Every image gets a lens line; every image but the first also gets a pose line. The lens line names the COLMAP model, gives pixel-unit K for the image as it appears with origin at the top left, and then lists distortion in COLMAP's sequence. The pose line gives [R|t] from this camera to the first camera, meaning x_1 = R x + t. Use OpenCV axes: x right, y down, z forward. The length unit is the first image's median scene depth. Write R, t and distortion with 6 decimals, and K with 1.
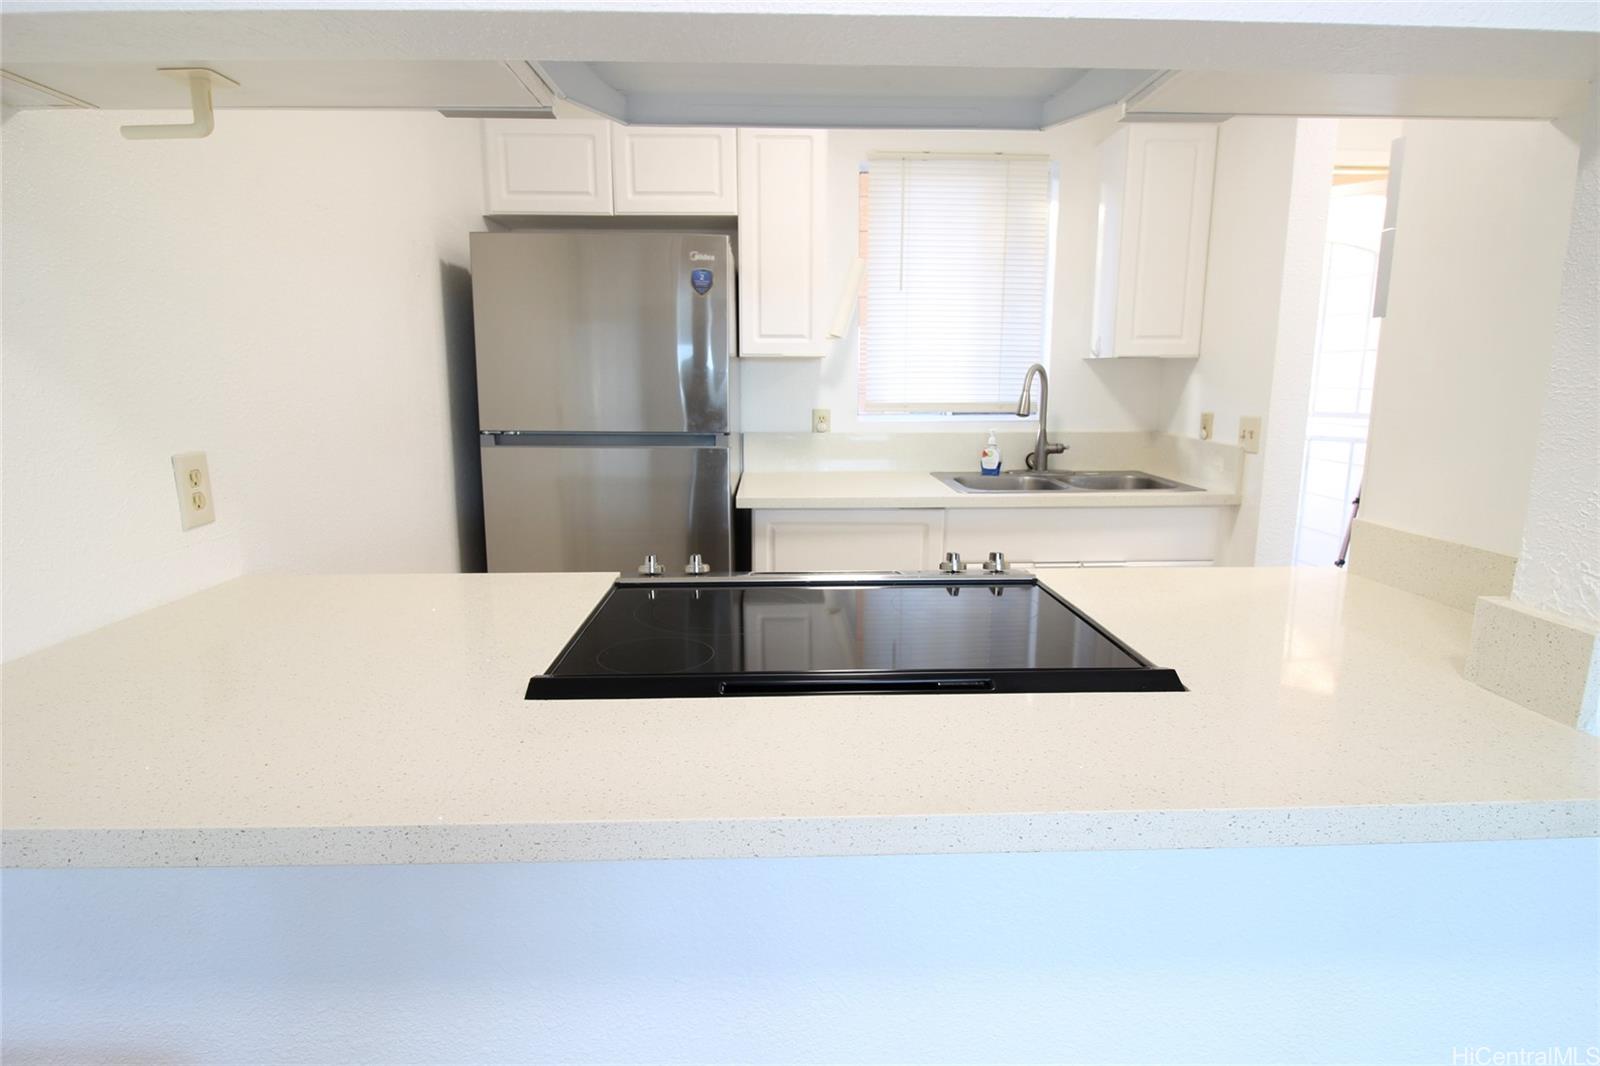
lens RADIAL K [[883.9, 0, 803.6], [0, 883.9, 530.4], [0, 0, 1]] dist [0.007067, -0.013926]
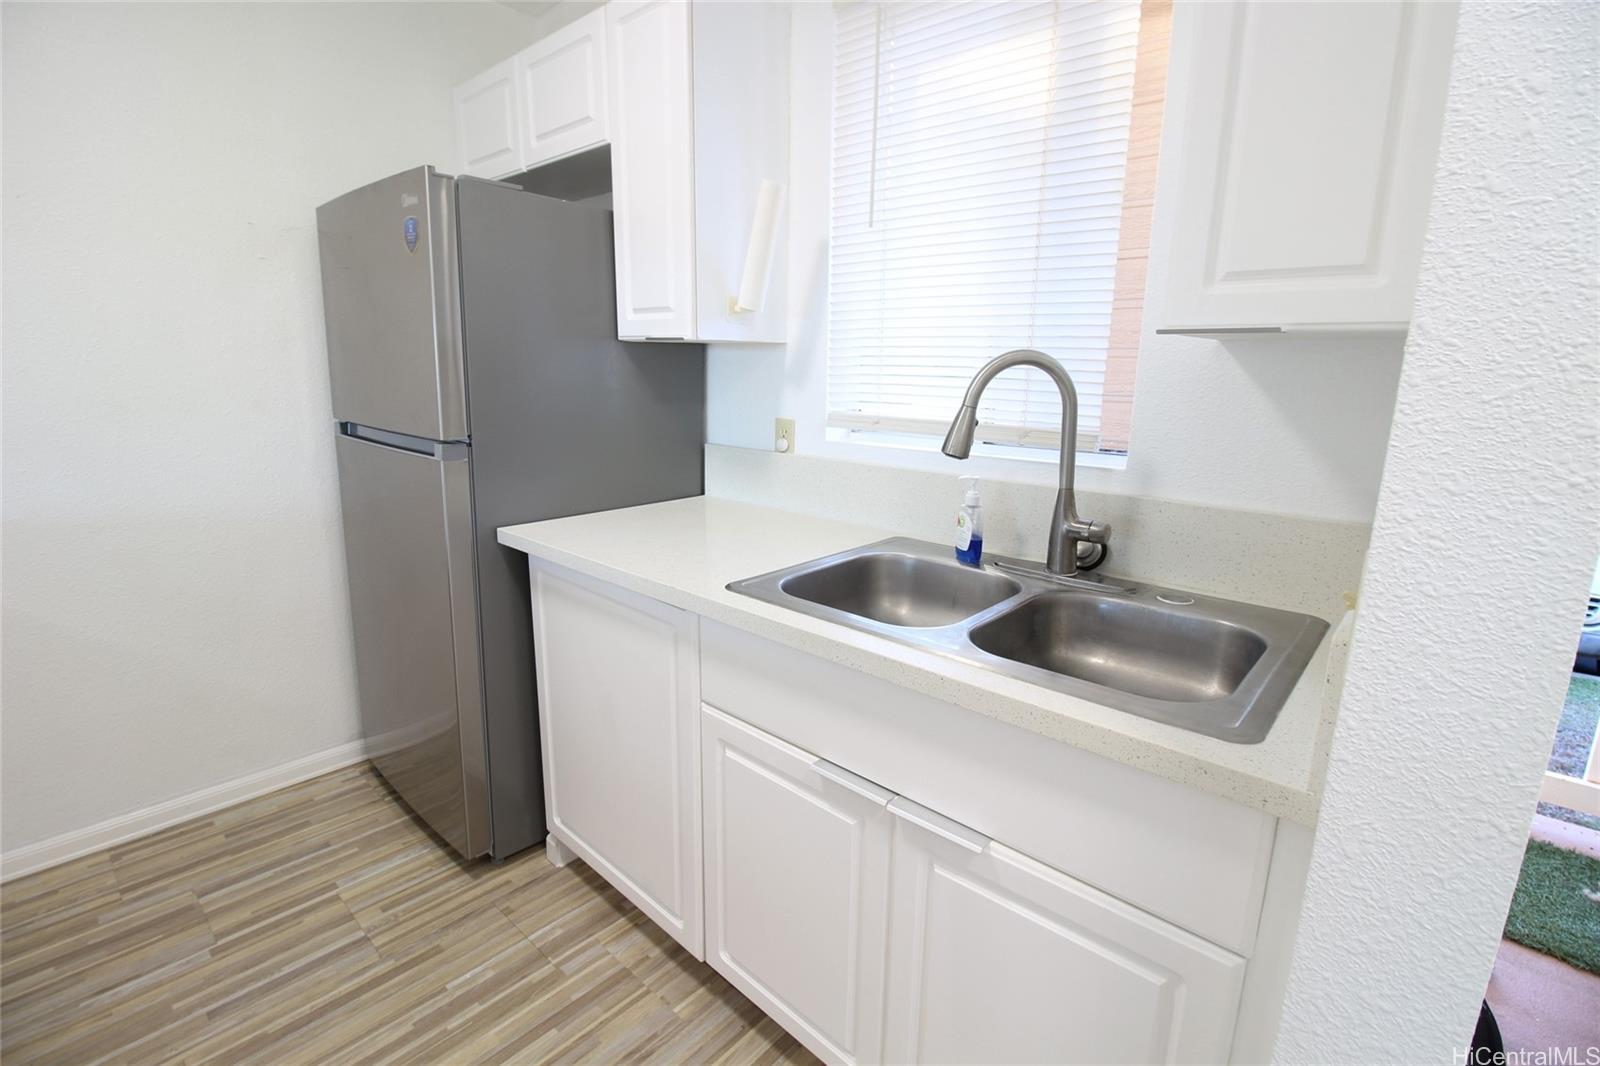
lens RADIAL K [[735.3, 0, 793.1], [0, 735.3, 528.9], [0, 0, 1]] dist [0.001935, -0.013639]
pose [[0.710538, 0.165554, -0.683906, 0.452654], [-0.142772, 0.985631, 0.090261, -0.109527], [0.689022, 0.033509, 0.723965, 0.619132]]
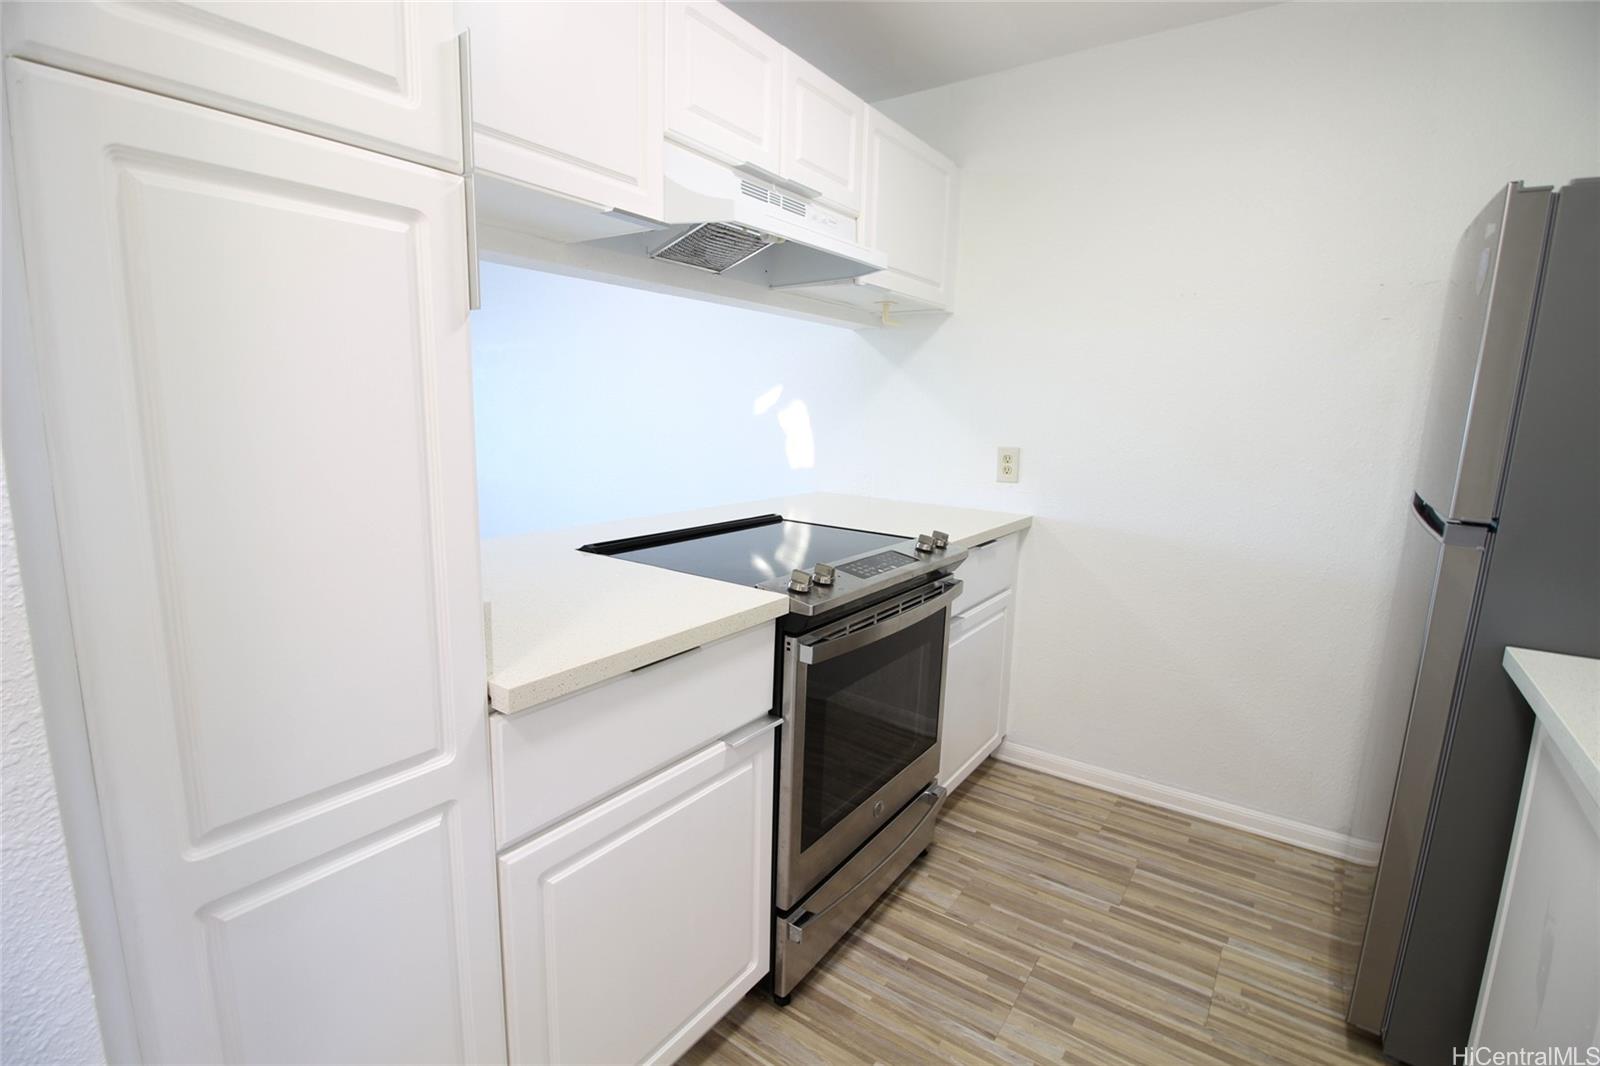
lens RADIAL K [[732.5, 0, 805.7], [0, 732.5, 533.7], [0, 0, 1]] dist [-0.000494, -0.014931]
pose [[-0.603750, 0.124253, -0.787431, 0.457683], [-0.160401, 0.948641, 0.272675, -0.133773], [0.780870, 0.290932, -0.552811, 0.761527]]
